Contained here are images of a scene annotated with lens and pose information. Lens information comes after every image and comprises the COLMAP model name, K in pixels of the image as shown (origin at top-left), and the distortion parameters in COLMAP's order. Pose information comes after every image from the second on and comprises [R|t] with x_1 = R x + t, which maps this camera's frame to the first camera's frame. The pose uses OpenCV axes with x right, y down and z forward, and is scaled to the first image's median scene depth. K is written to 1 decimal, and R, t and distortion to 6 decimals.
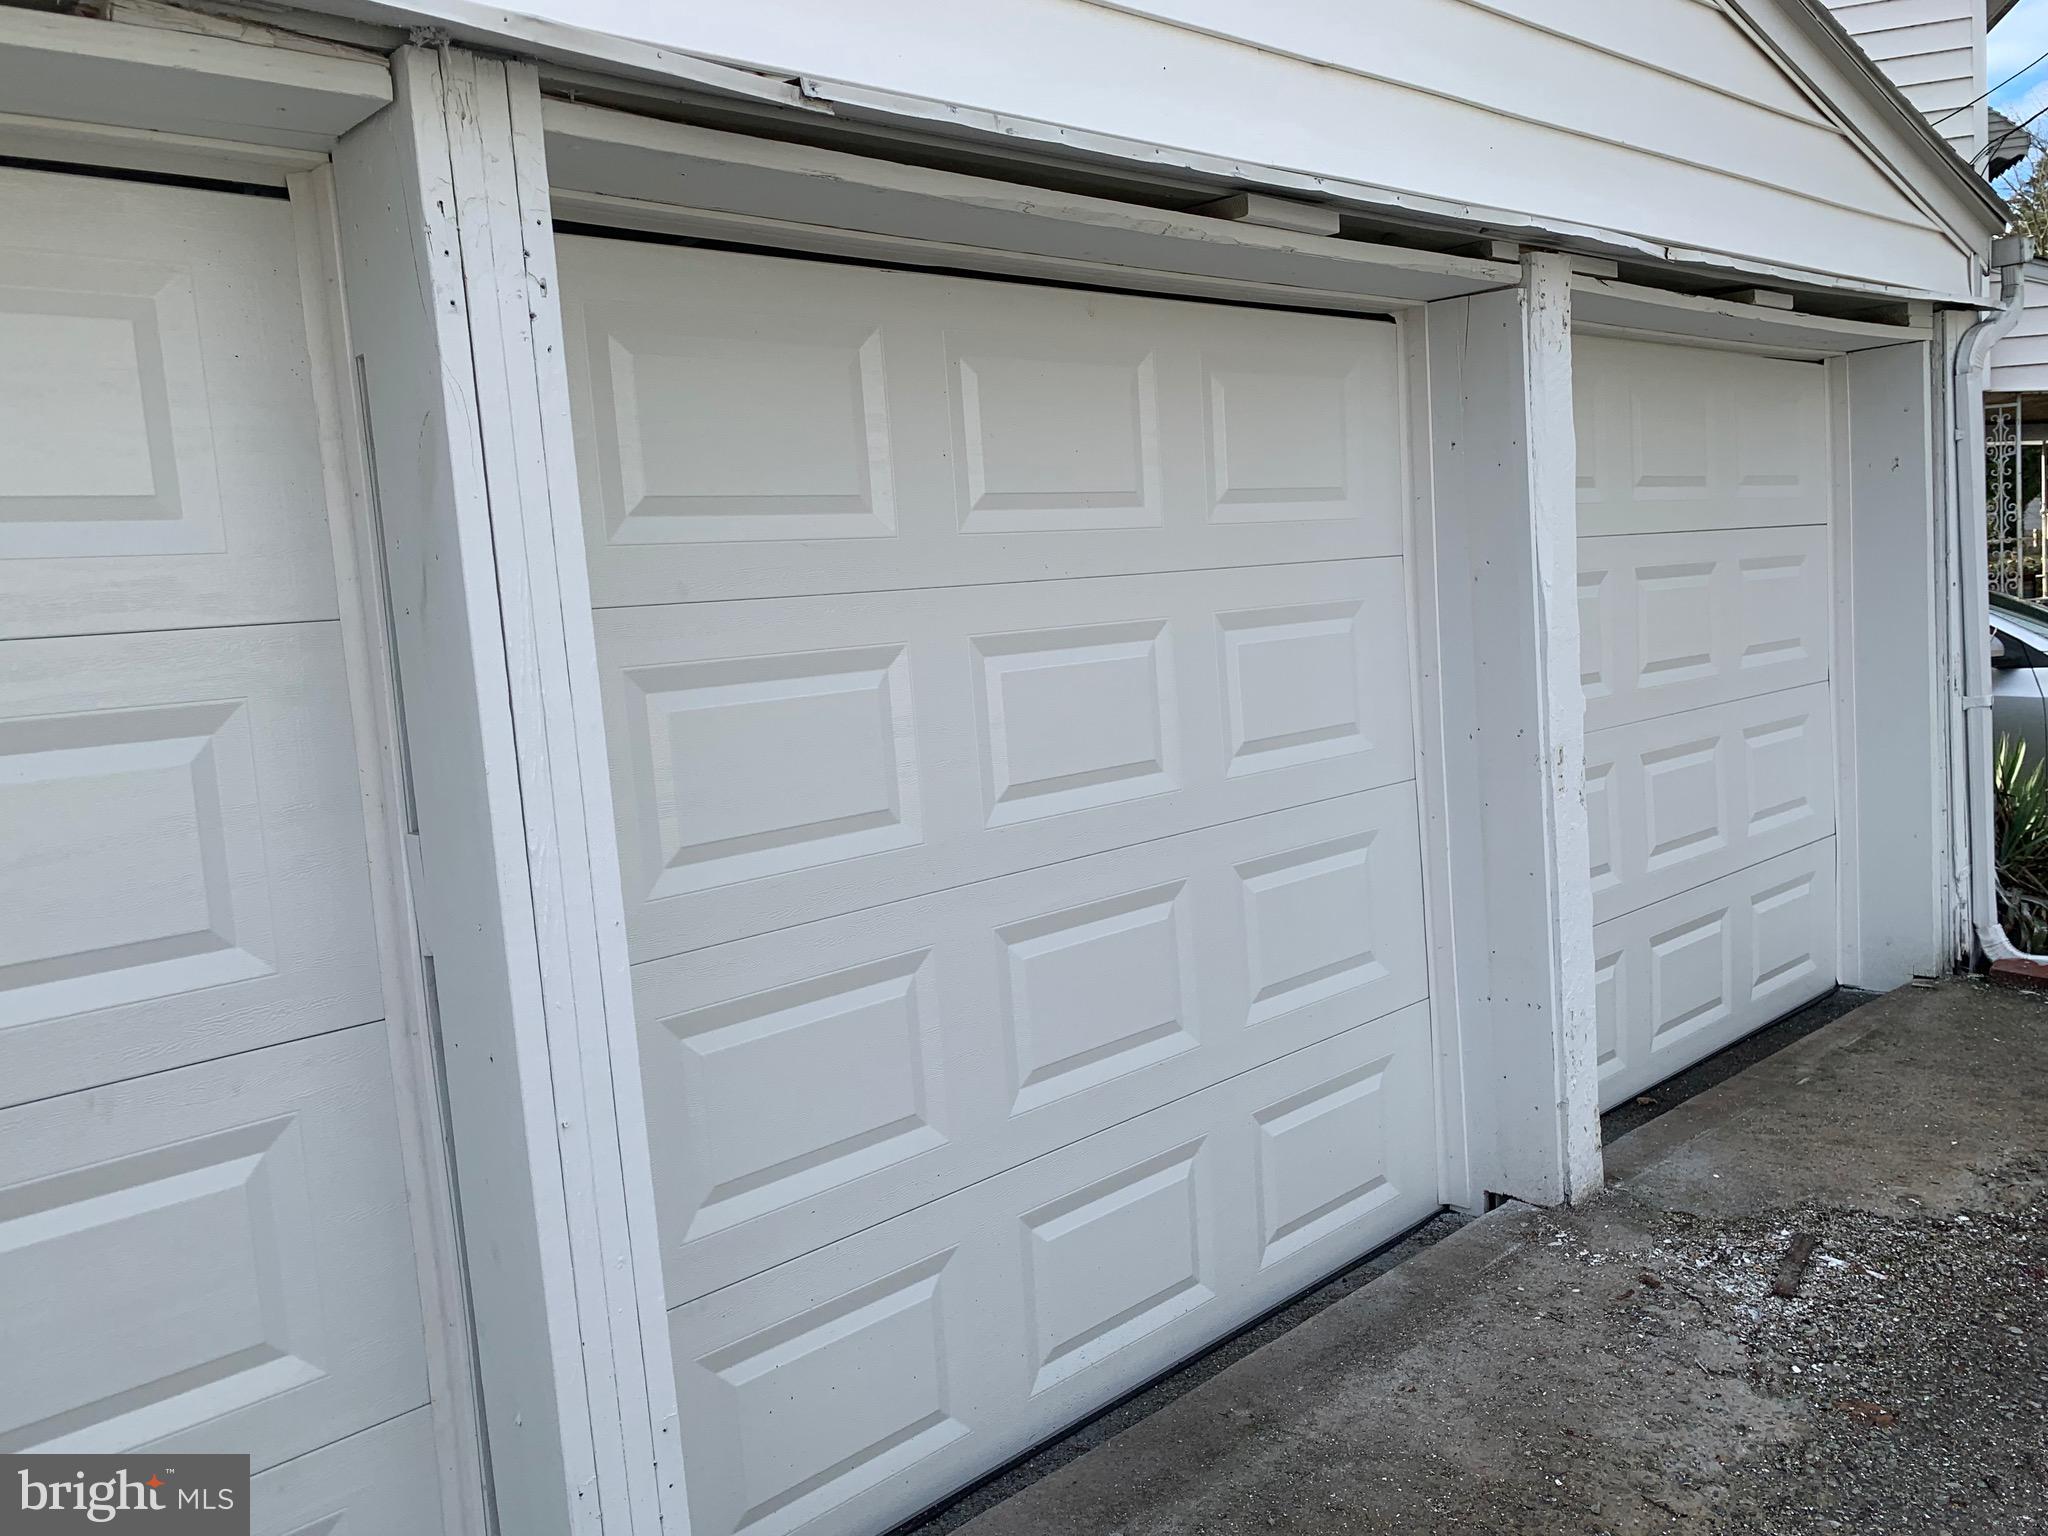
lens RADIAL K [[1559.9, 0, 1016.4], [0, 1559.9, 765.4], [0, 0, 1]] dist [0.003262, -0.002280]
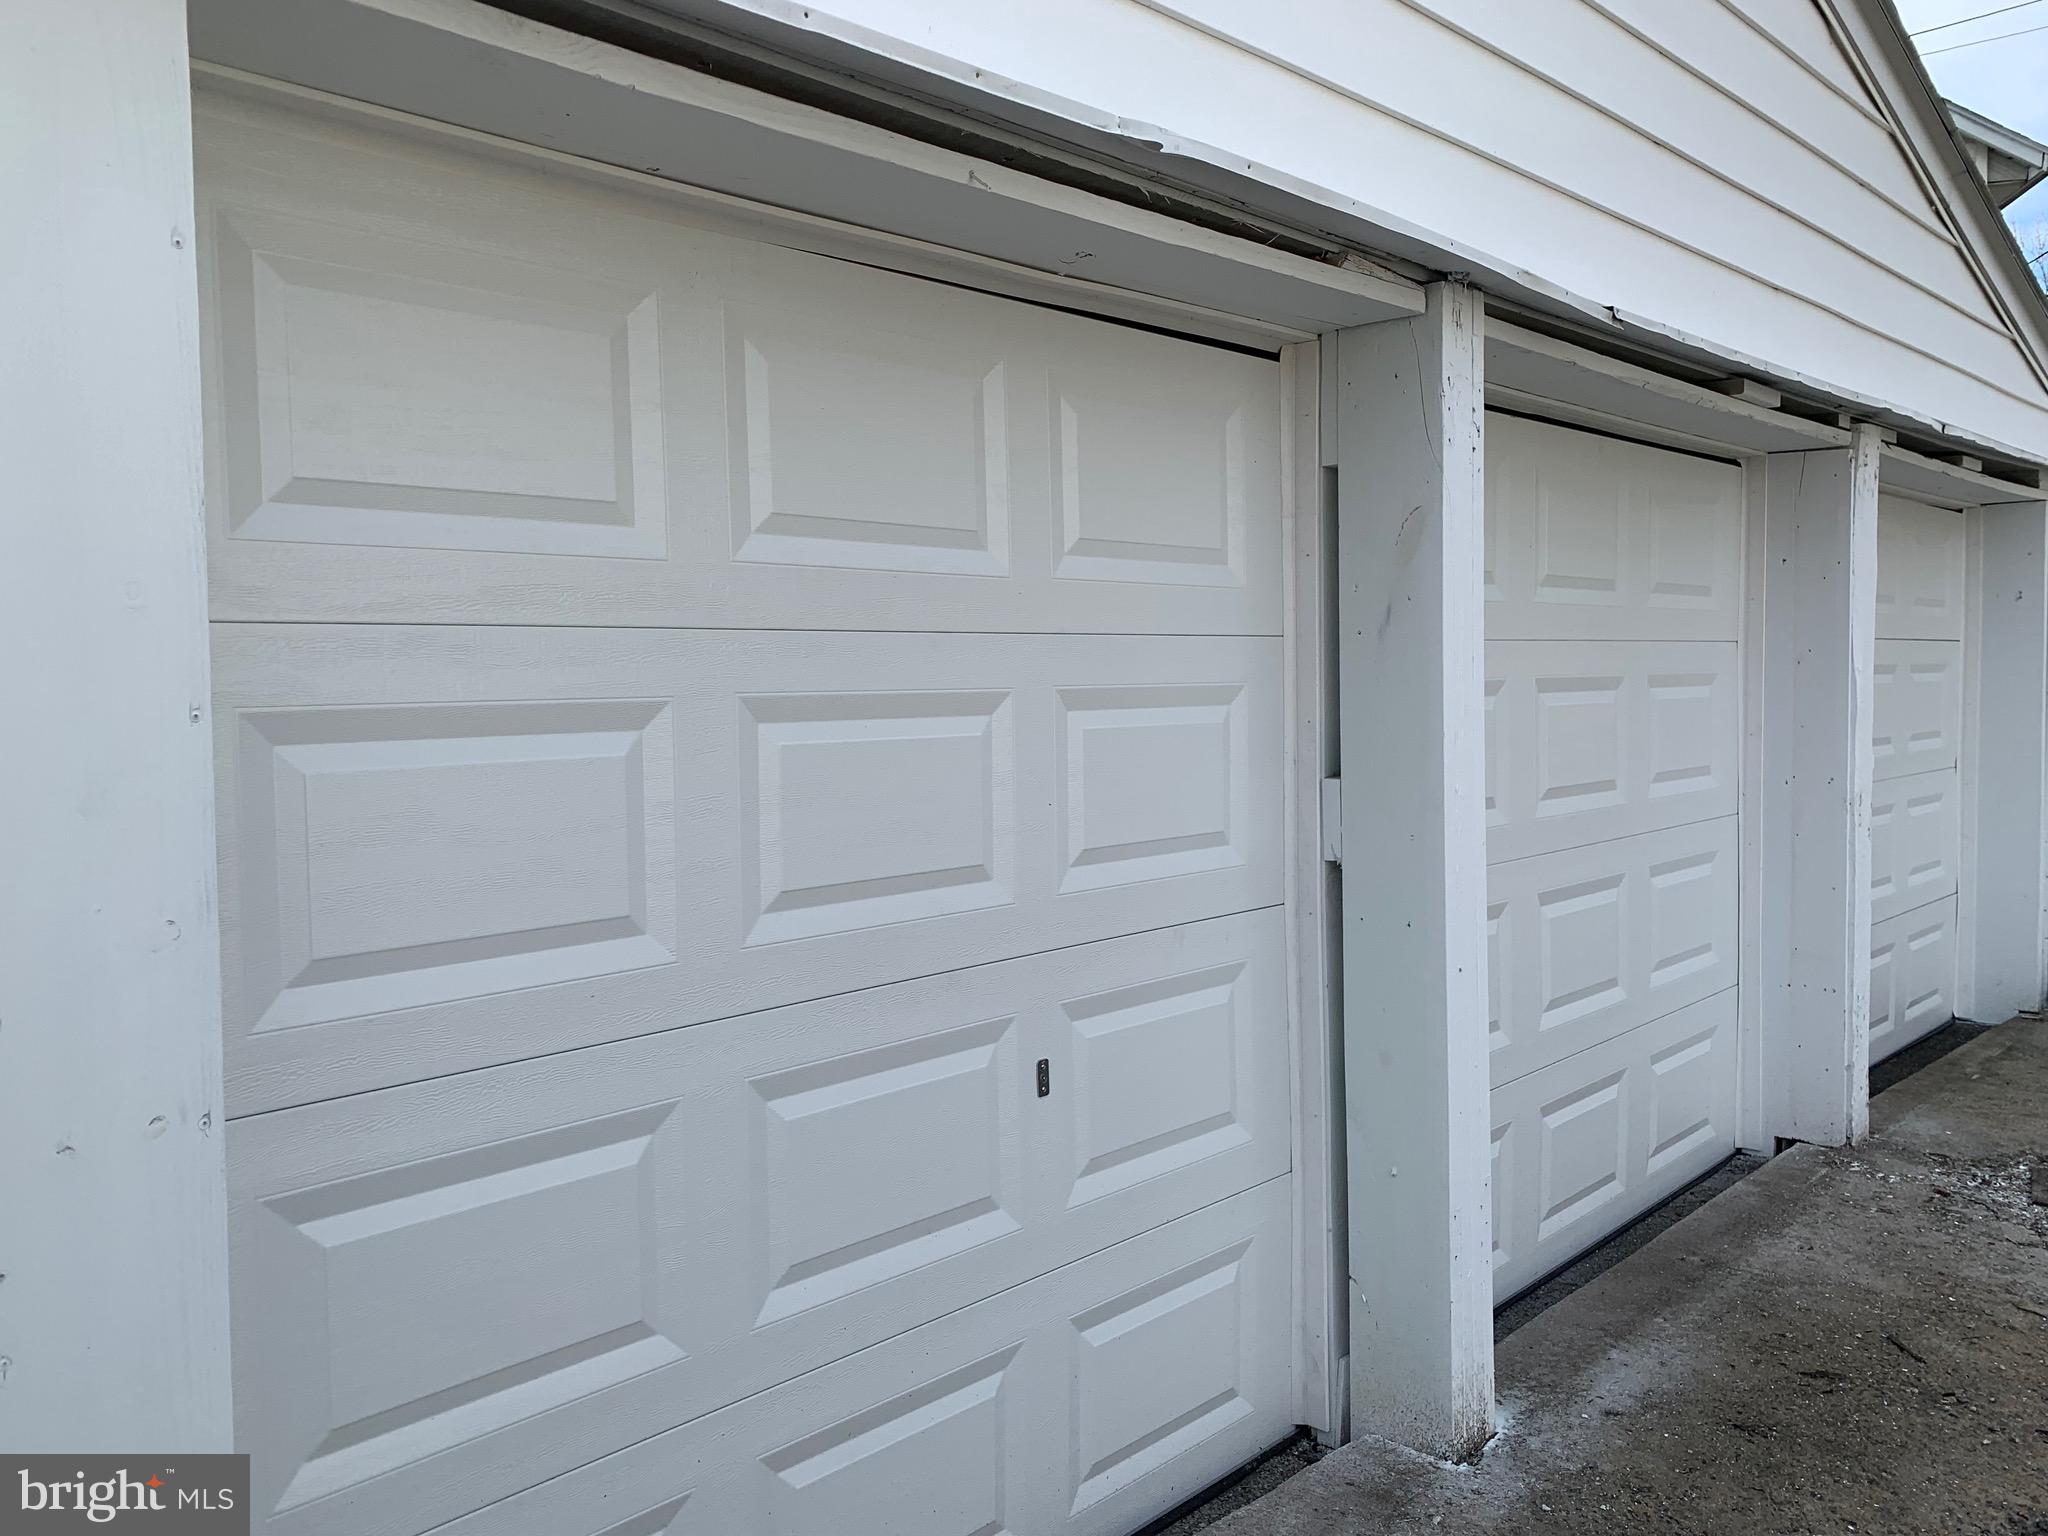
lens RADIAL K [[1559.9, 0, 1019.7], [0, 1559.9, 763.1], [0, 0, 1]] dist [0.003262, -0.002280]
pose [[0.996567, 0.056246, 0.060750, -0.443529], [-0.053100, 0.997223, -0.052213, 0.070468], [-0.063518, 0.048807, 0.996786, -0.274443]]
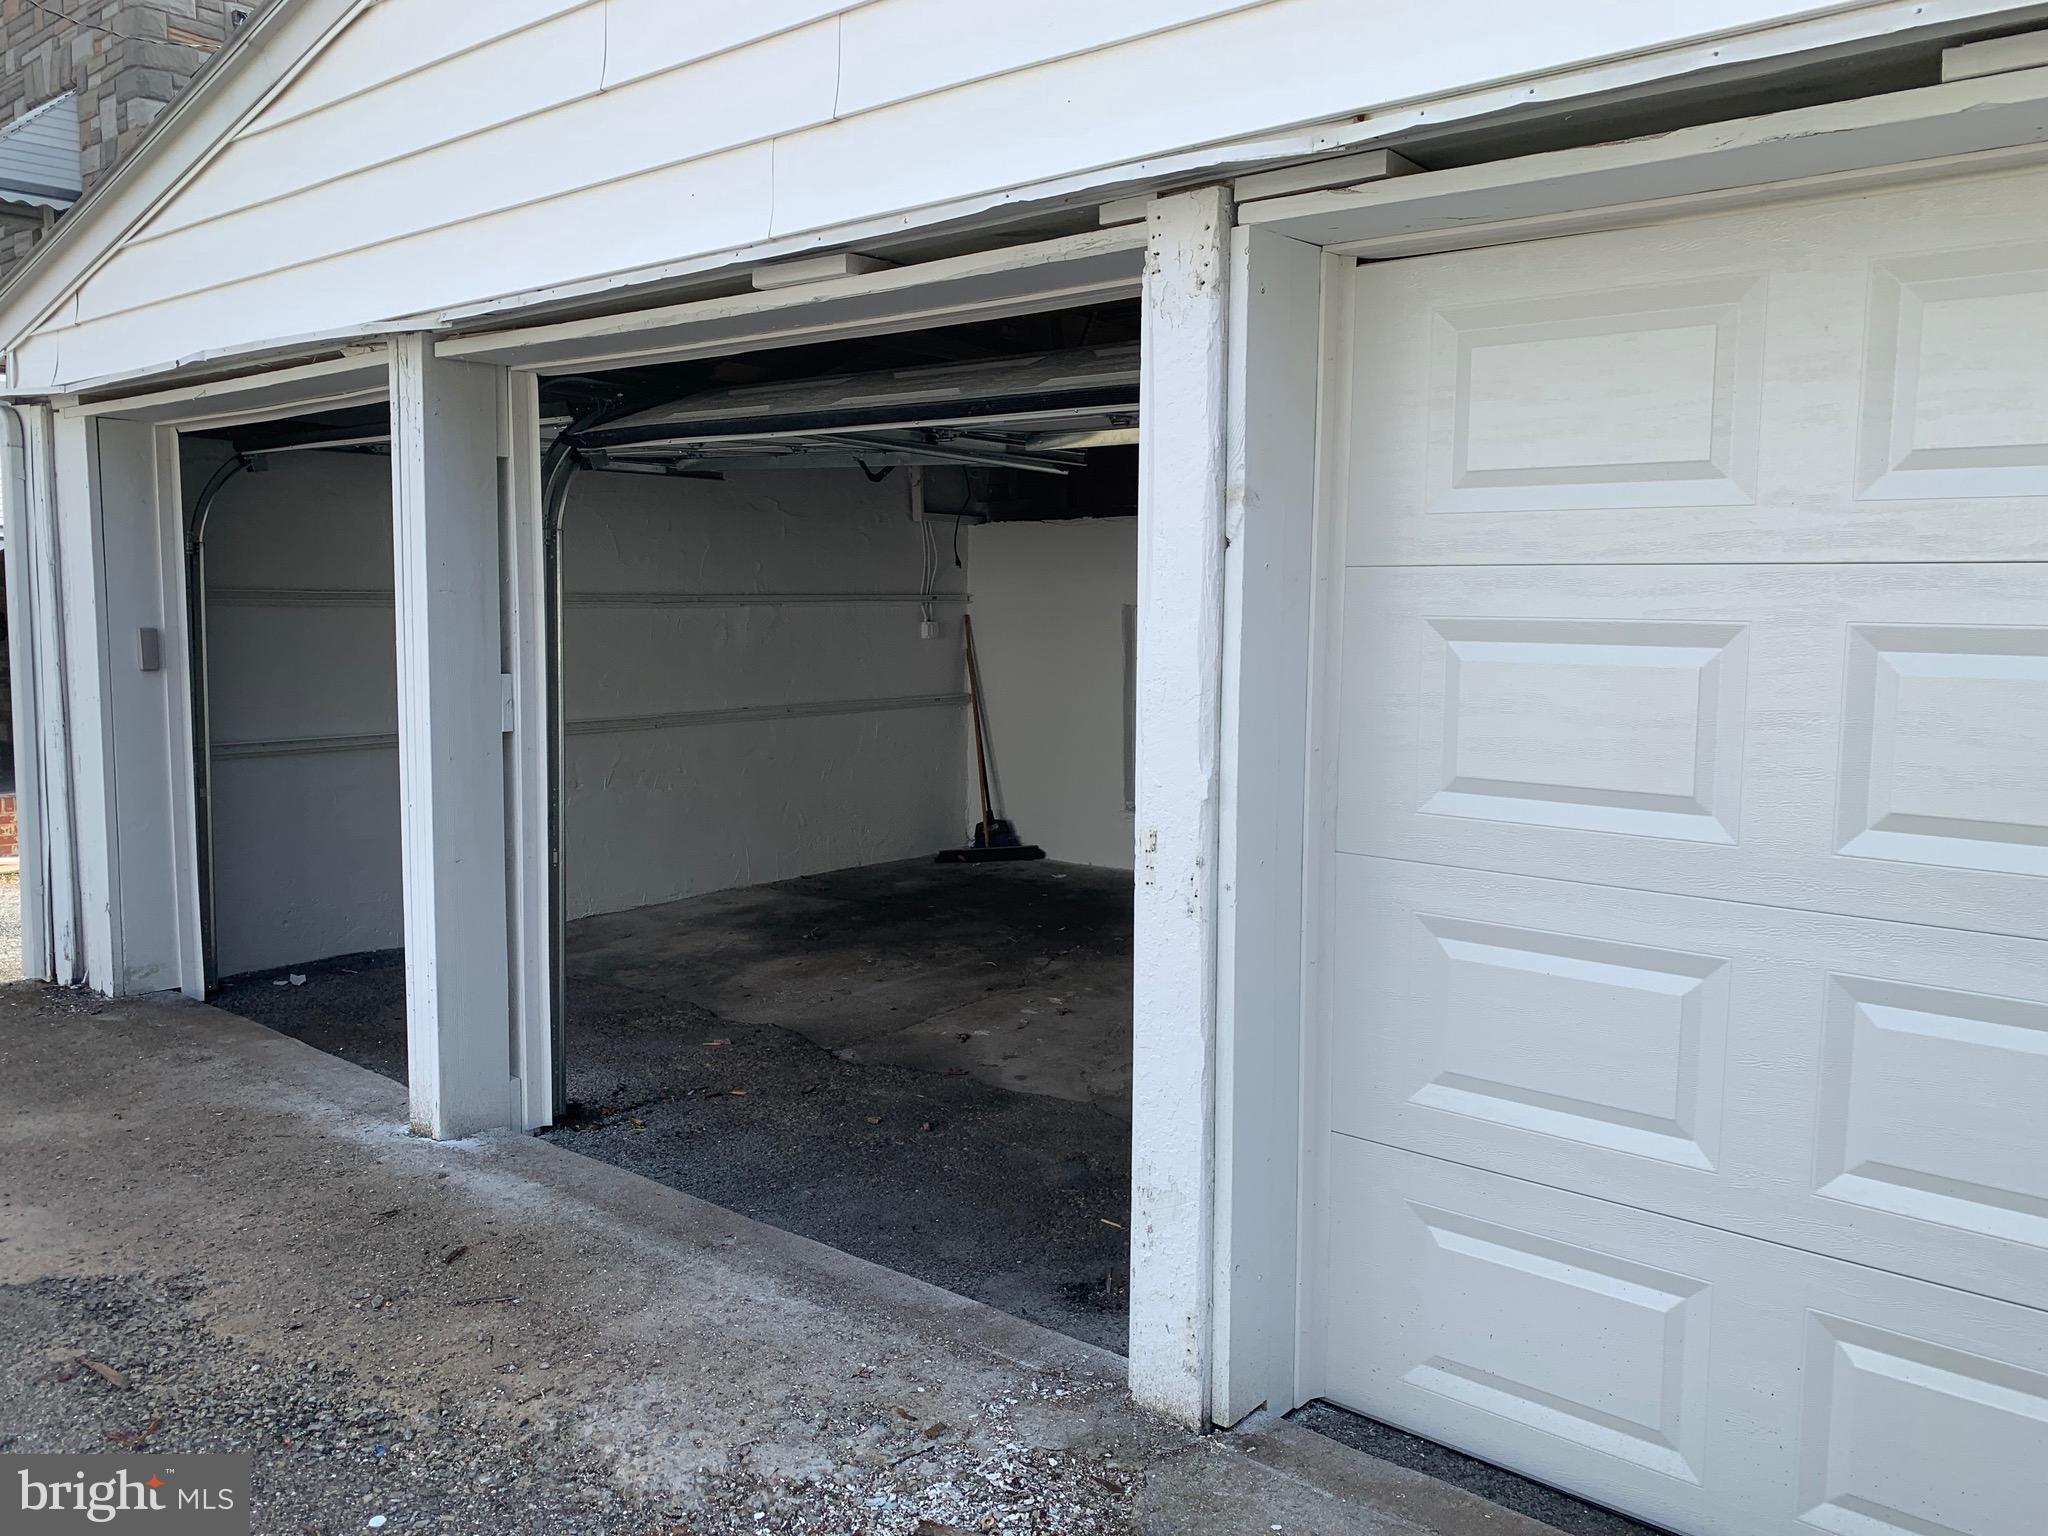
lens RADIAL K [[1559.9, 0, 1026.9], [0, 1559.9, 756.4], [0, 0, 1]] dist [0.003262, -0.002280]
pose [[0.151553, 0.174771, -0.972876, 1.094587], [-0.123255, 0.979904, 0.156833, -0.163447], [0.980734, 0.096144, 0.170048, 0.798060]]
